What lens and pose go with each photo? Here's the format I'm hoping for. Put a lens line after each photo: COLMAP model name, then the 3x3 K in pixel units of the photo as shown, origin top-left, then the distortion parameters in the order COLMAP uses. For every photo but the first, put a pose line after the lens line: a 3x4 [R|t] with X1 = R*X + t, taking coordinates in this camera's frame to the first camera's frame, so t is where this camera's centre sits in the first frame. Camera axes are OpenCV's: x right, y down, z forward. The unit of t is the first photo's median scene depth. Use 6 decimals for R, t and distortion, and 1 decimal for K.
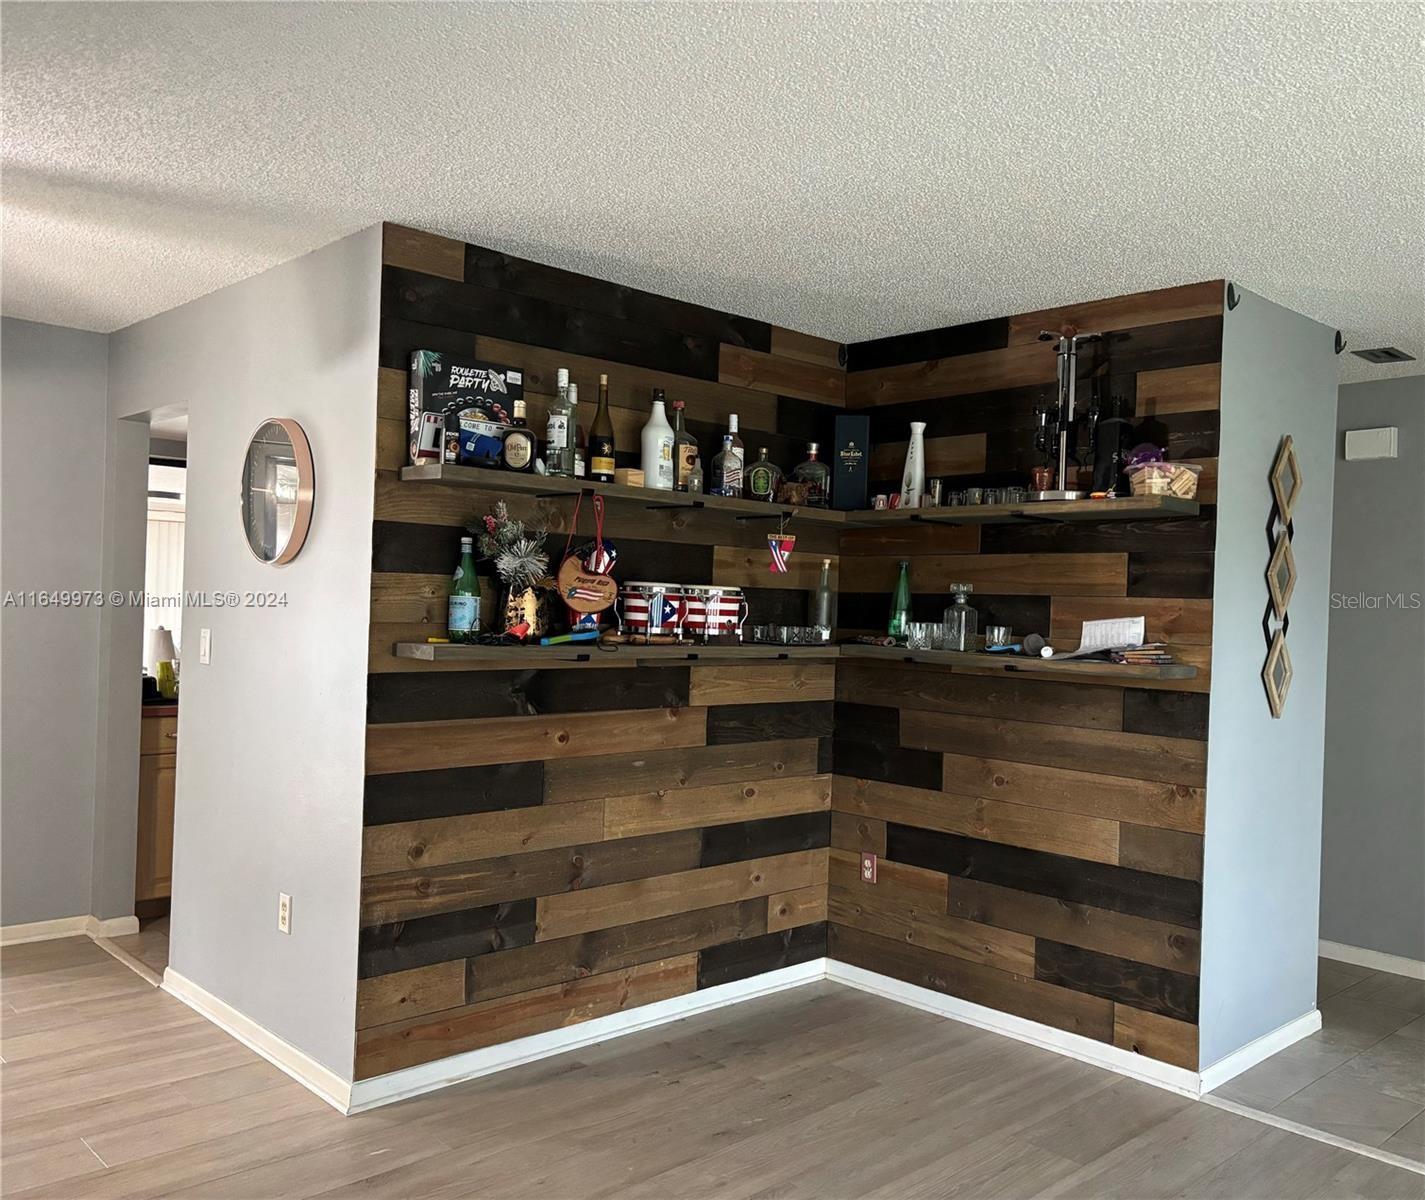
lens RADIAL K [[1237.7, 0, 716.1], [0, 1237.7, 600.9], [0, 0, 1]] dist [0.005970, -0.000619]
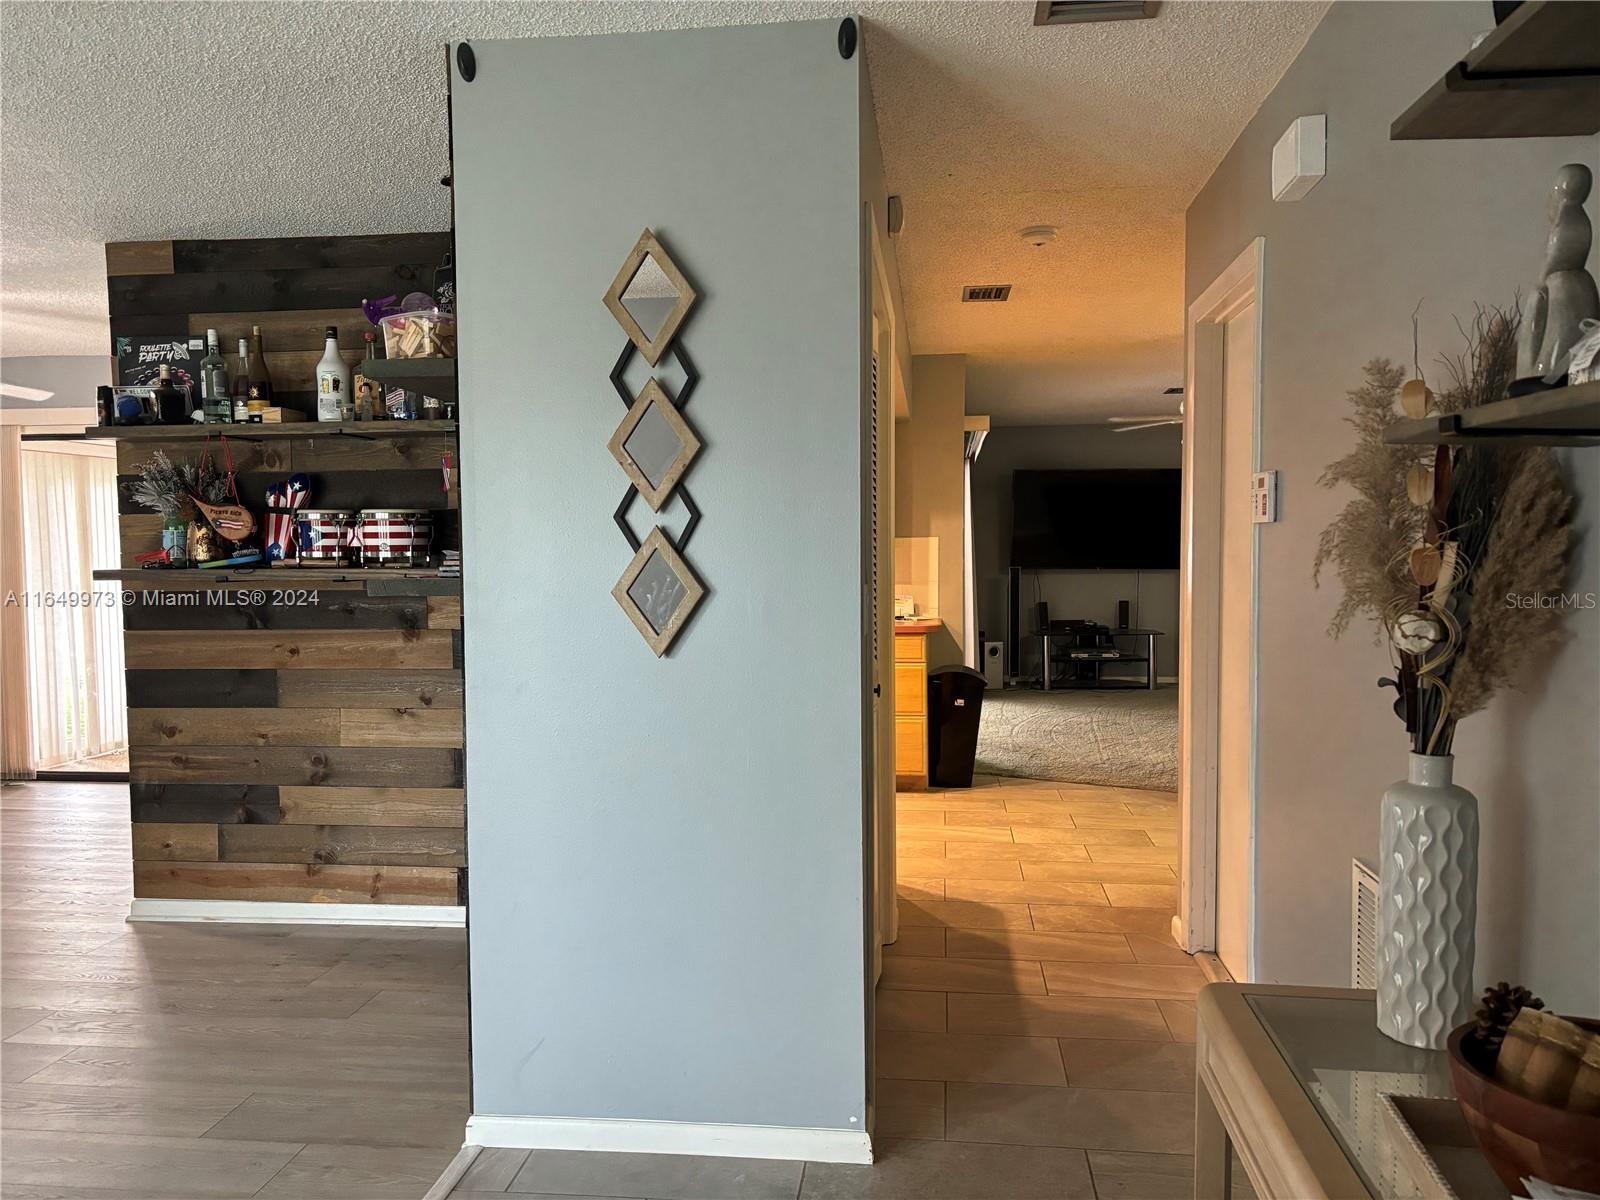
lens RADIAL K [[1177.9, 0, 802.6], [0, 1177.9, 602.7], [0, 0, 1]] dist [0.006530, 0.002610]
pose [[0.638202, 0.001572, -0.769868, 1.049327], [0.029682, 0.999204, 0.026646, 0.053097], [0.769297, -0.039857, 0.637647, 0.692140]]
